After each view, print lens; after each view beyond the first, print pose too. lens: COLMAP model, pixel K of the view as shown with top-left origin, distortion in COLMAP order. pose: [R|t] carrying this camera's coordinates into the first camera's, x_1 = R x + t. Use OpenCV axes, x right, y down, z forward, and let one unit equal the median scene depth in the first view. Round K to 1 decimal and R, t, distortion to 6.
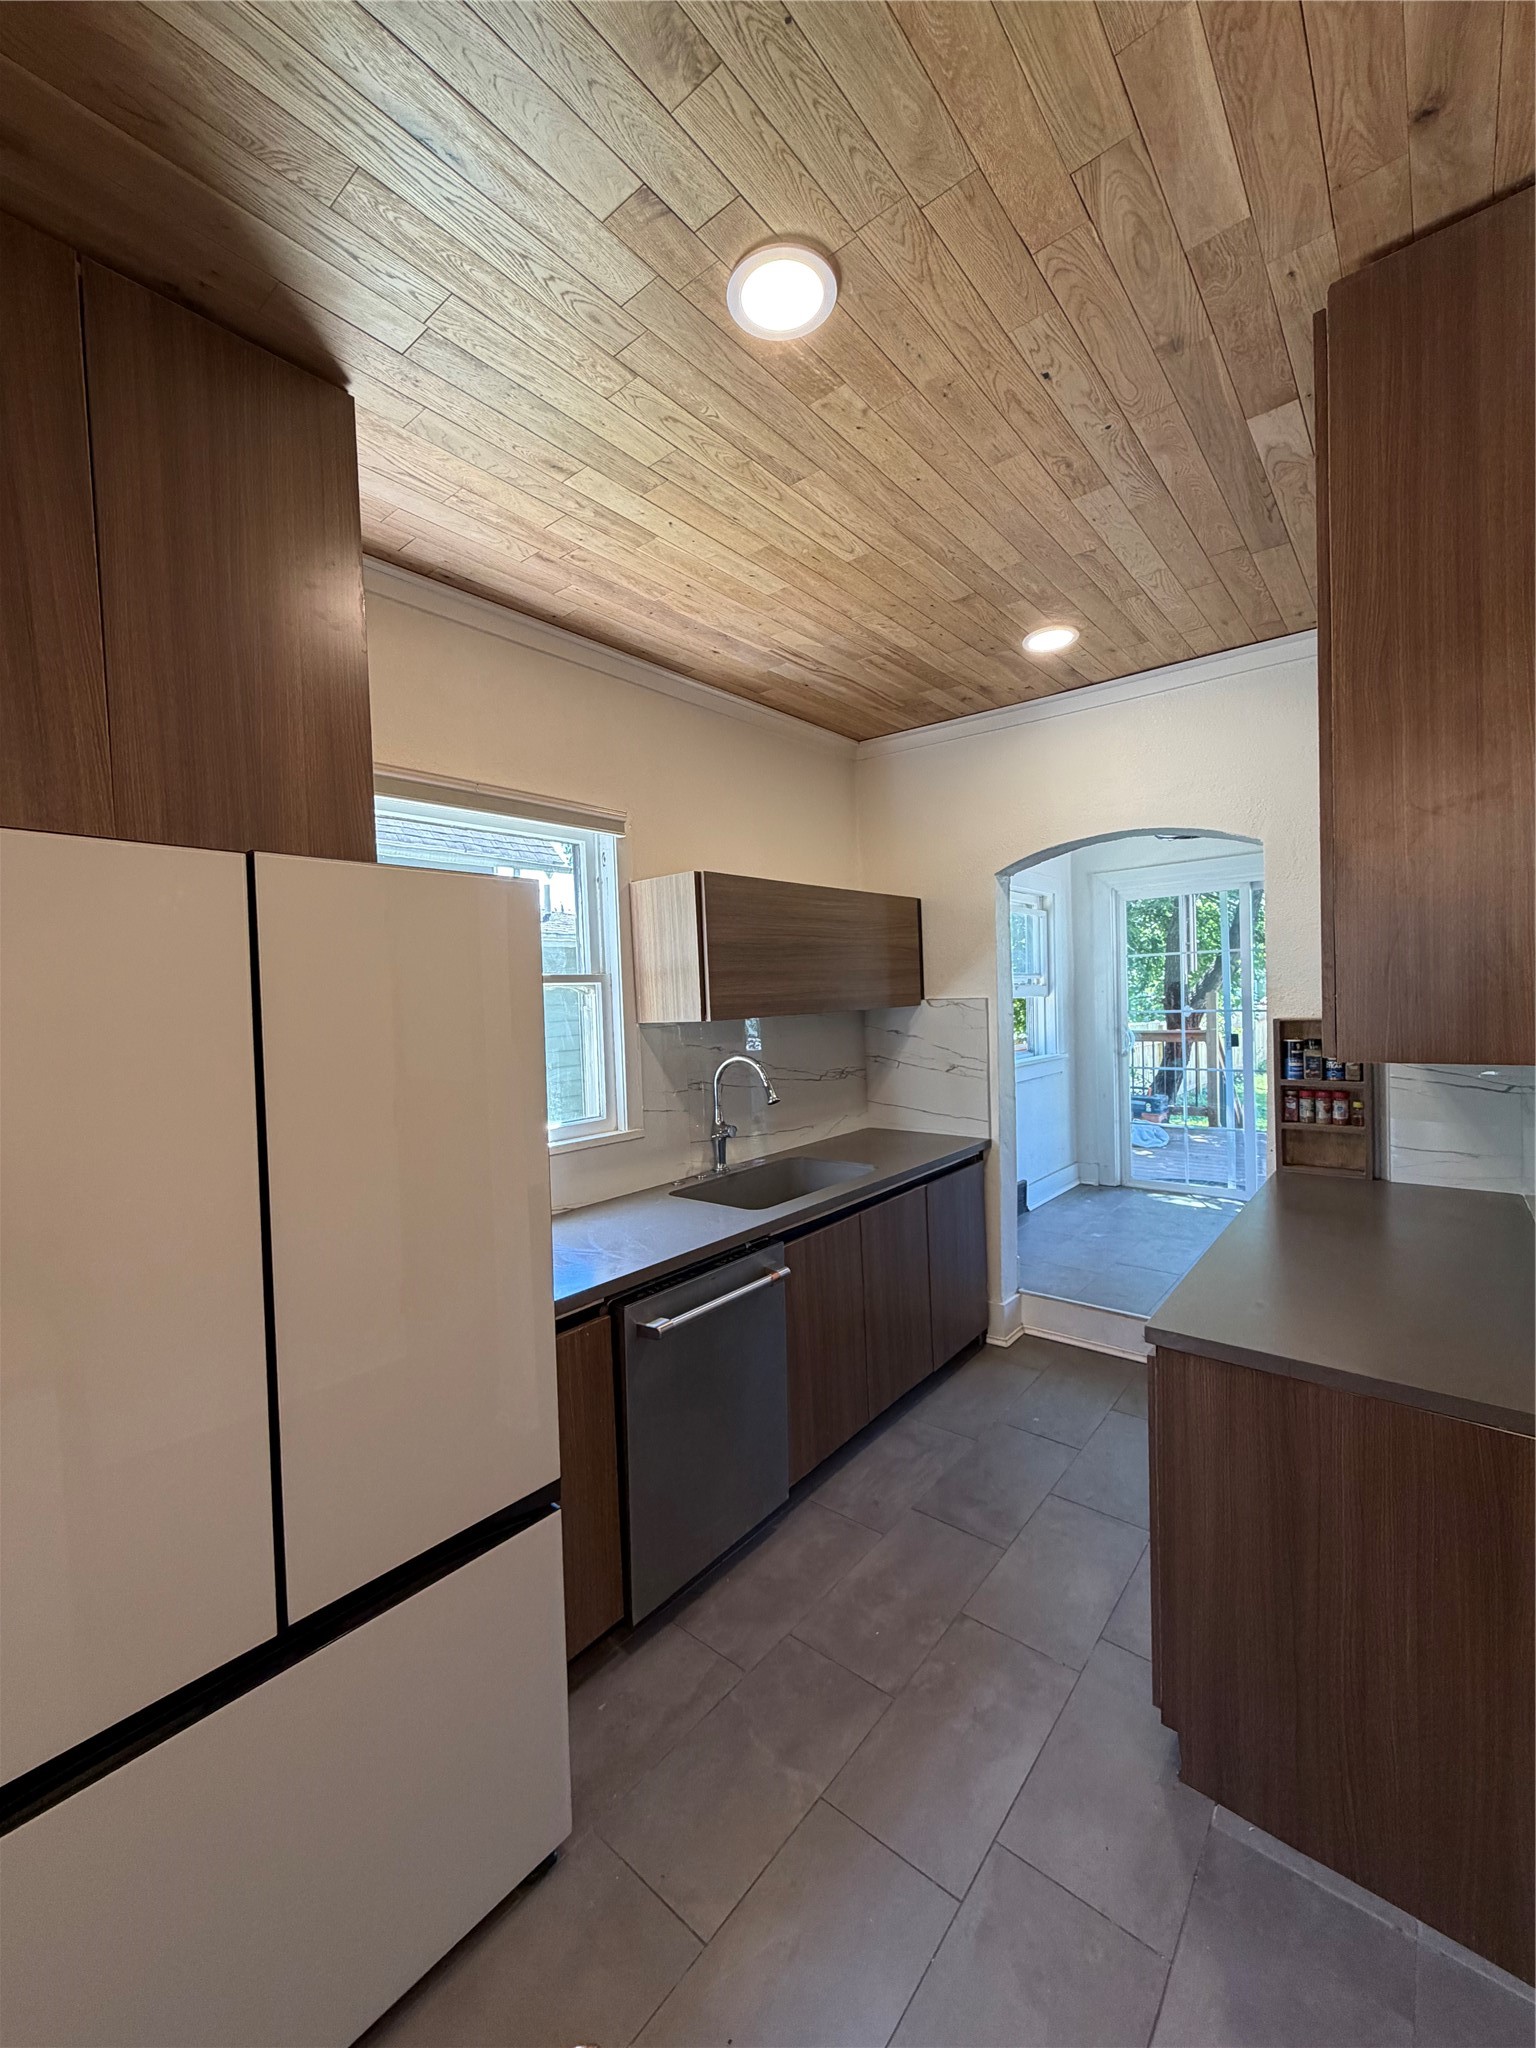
lens RADIAL K [[806.8, 0, 768.9], [0, 806.8, 1014.8], [0, 0, 1]] dist [0.000961, -0.000224]
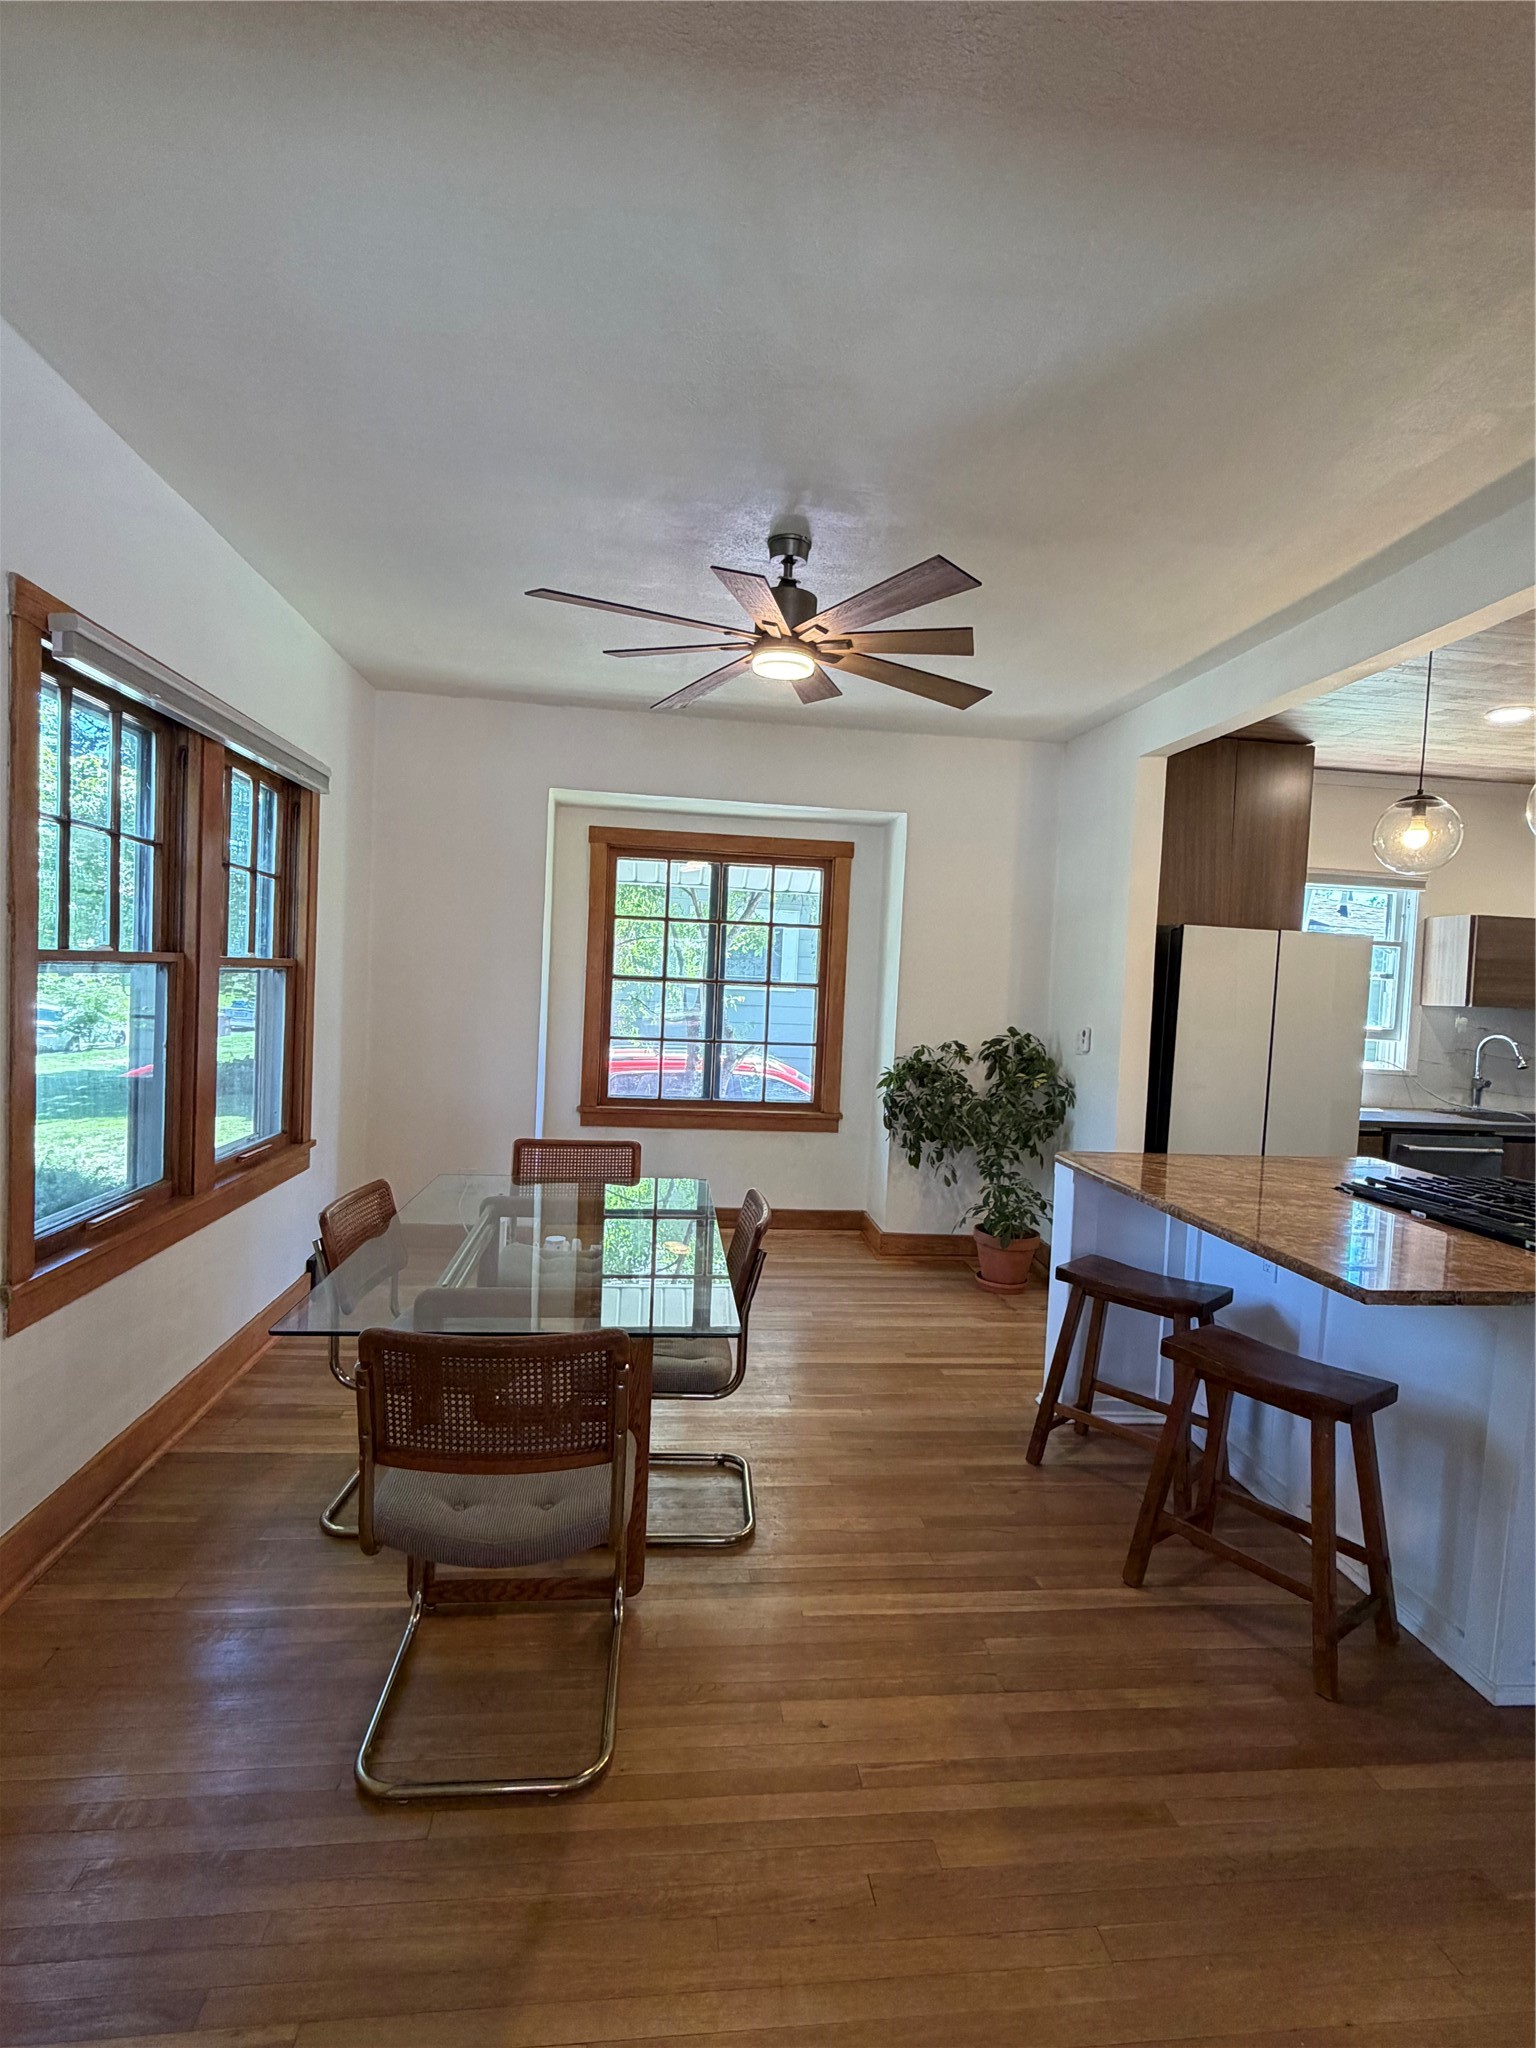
lens RADIAL K [[1019.1, 0, 768.0], [0, 1019.1, 1024.0], [0, 0, 1]] dist [-0.002528, -0.000434]
pose [[0.726740, 0.096576, -0.680090, 0.287828], [-0.083218, 0.995153, 0.052390, 0.050145], [0.681853, 0.018521, 0.731254, -1.445004]]
